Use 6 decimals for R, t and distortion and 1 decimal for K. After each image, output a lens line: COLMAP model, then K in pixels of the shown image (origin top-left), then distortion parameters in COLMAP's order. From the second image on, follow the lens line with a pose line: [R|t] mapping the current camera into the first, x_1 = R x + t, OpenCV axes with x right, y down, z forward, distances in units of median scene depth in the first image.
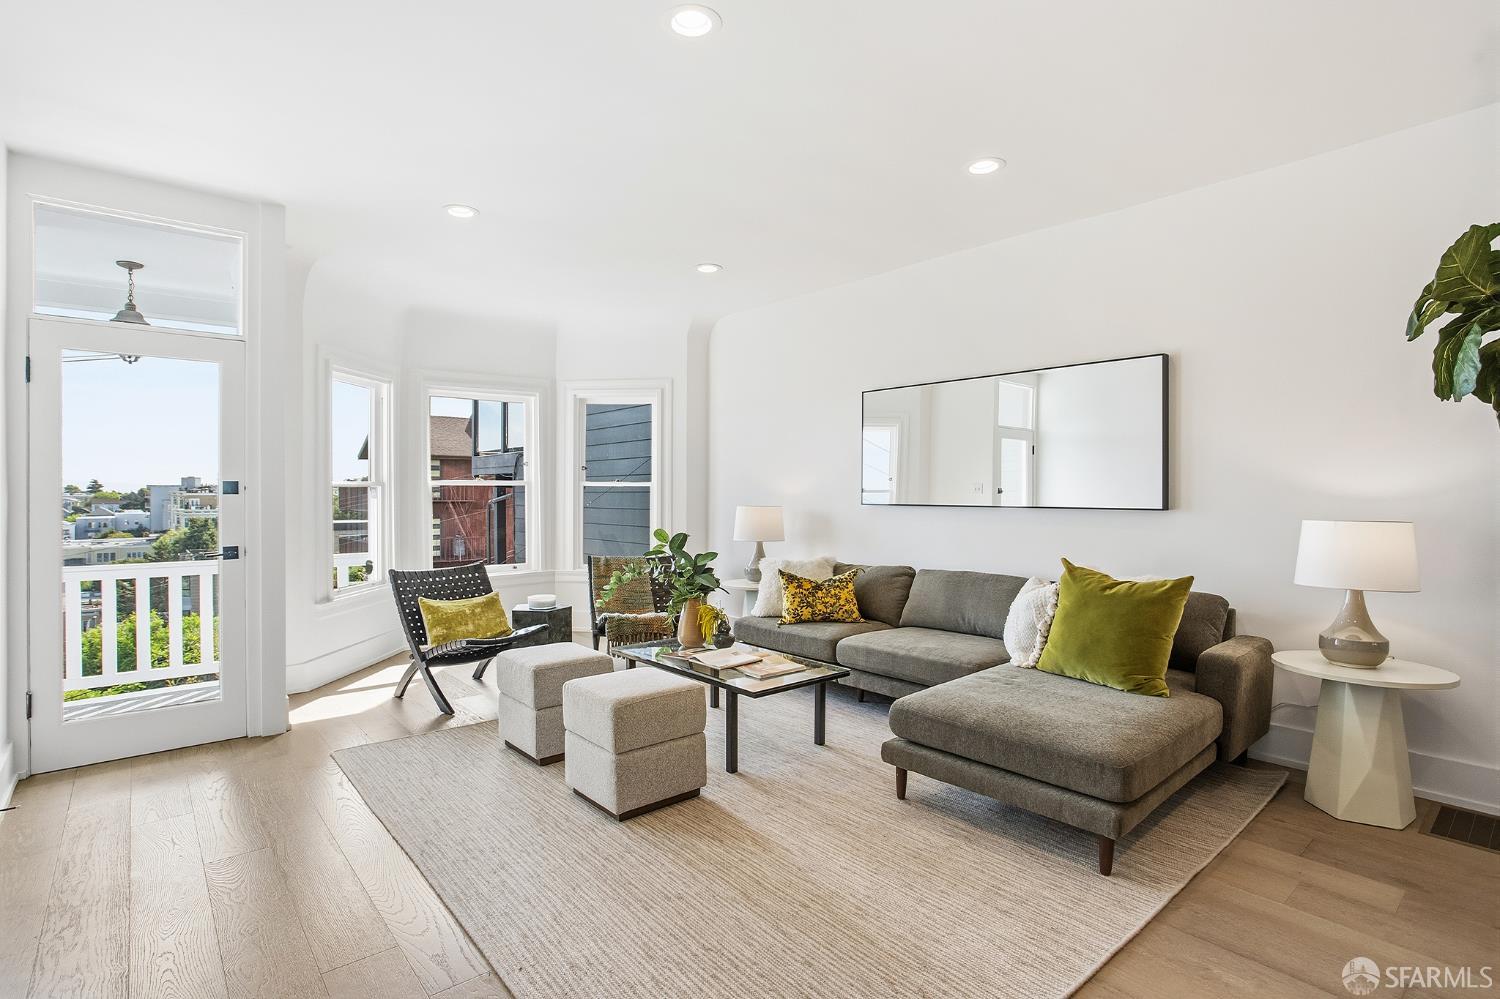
lens RADIAL K [[739.3, 0, 737.2], [0, 739.3, 487.6], [0, 0, 1]] dist [-0.074160, 0.034408]
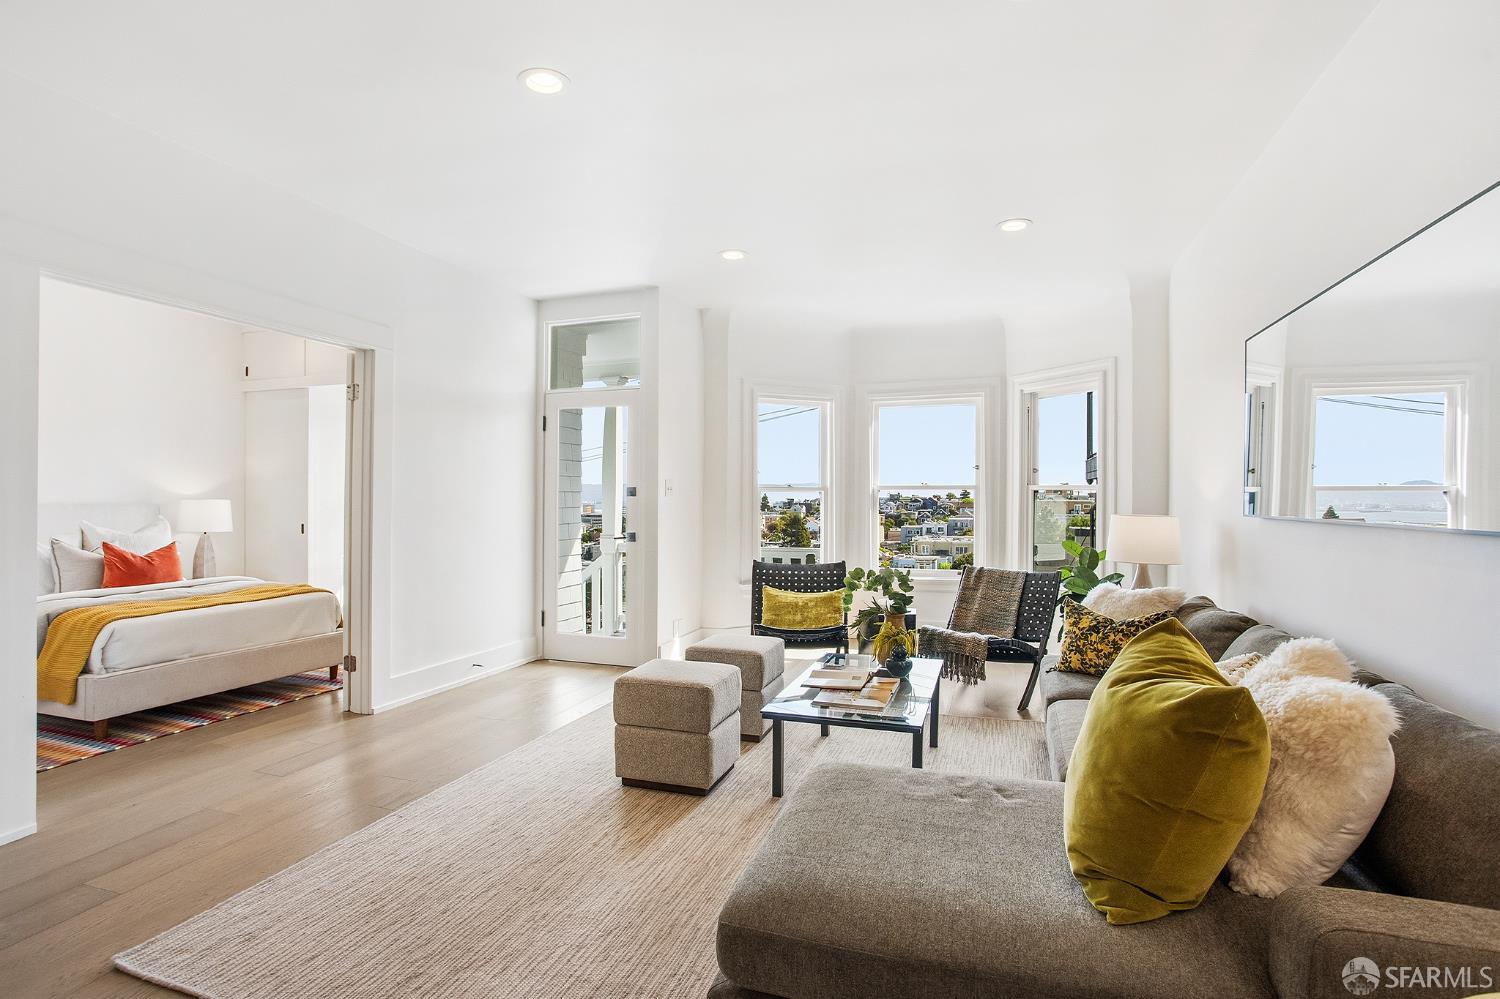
lens RADIAL K [[739.3, 0, 737.2], [0, 739.3, 487.6], [0, 0, 1]] dist [-0.074160, 0.034408]
pose [[0.517058, -0.008447, -0.855909, 0.549027], [0.000495, 0.999954, -0.009570, 0.004891], [0.855950, 0.004525, 0.517038, 0.342538]]
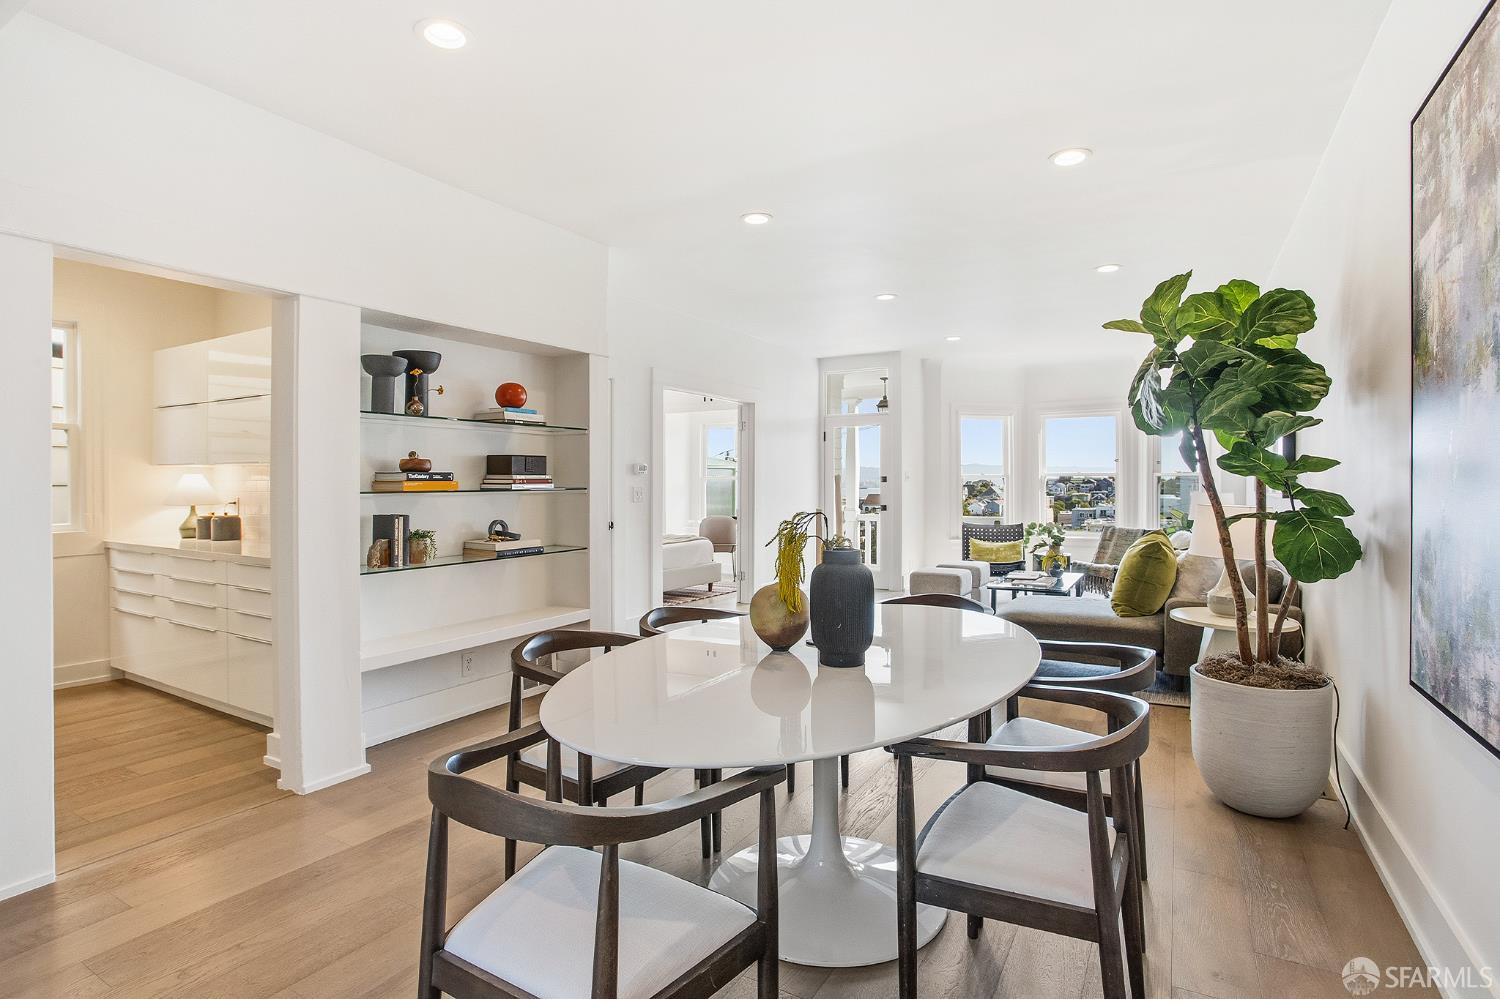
lens RADIAL K [[739.3, 0, 737.2], [0, 739.3, 487.6], [0, 0, 1]] dist [-0.074160, 0.034408]
pose [[0.325164, 0.009336, -0.945612, 1.133726], [0.008478, 0.999882, 0.012787, -0.006610], [0.945620, -0.012175, 0.325046, -0.177268]]
